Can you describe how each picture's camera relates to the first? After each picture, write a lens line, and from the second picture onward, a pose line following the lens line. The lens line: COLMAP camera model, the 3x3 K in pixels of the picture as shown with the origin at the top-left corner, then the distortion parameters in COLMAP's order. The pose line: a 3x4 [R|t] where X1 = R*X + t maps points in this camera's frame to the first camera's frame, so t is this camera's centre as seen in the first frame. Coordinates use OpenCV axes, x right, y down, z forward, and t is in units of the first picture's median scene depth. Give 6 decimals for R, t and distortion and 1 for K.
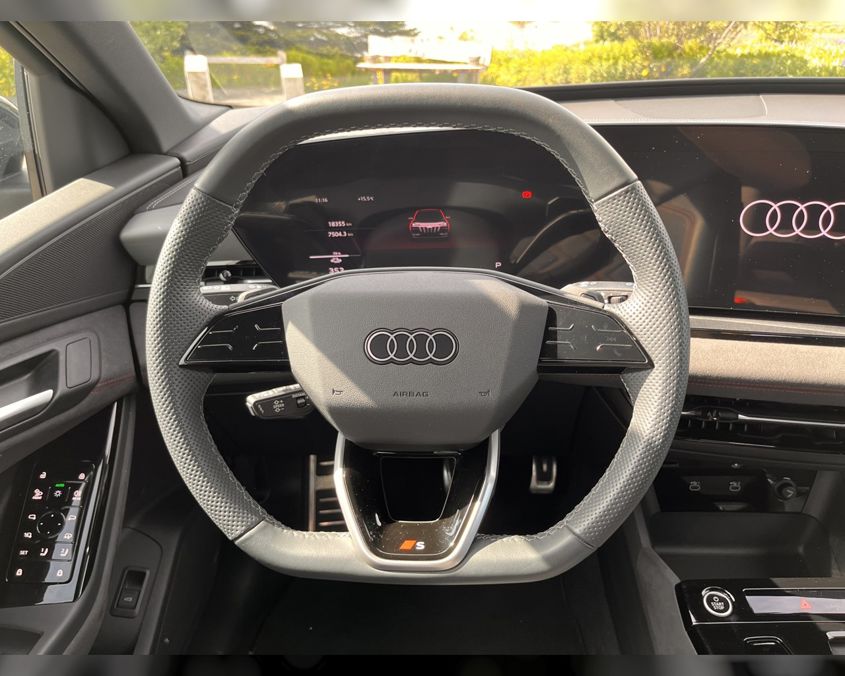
lens RADIAL K [[669.2, 0, 422.5], [0, 669.2, 338.0], [0, 0, 1]] dist [-0.000909, -0.006555]
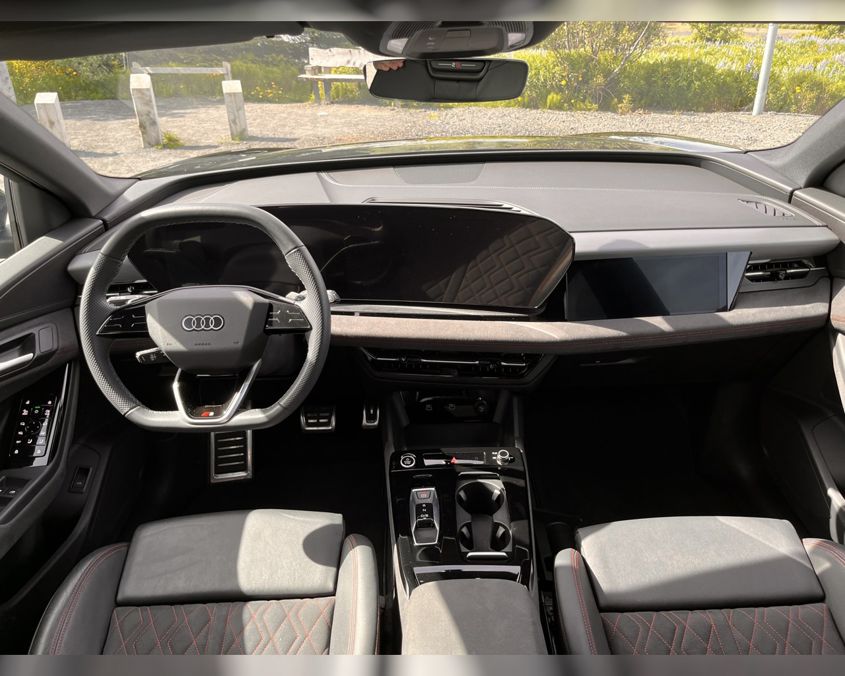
lens RADIAL K [[671.0, 0, 422.5], [0, 671.0, 338.0], [0, 0, 1]] dist [0.007249, 0.005221]
pose [[0.998339, -0.029223, 0.049653, 0.447663], [0.028949, 0.999562, 0.006214, 0.052756], [-0.049813, -0.004766, 0.998747, -0.940735]]
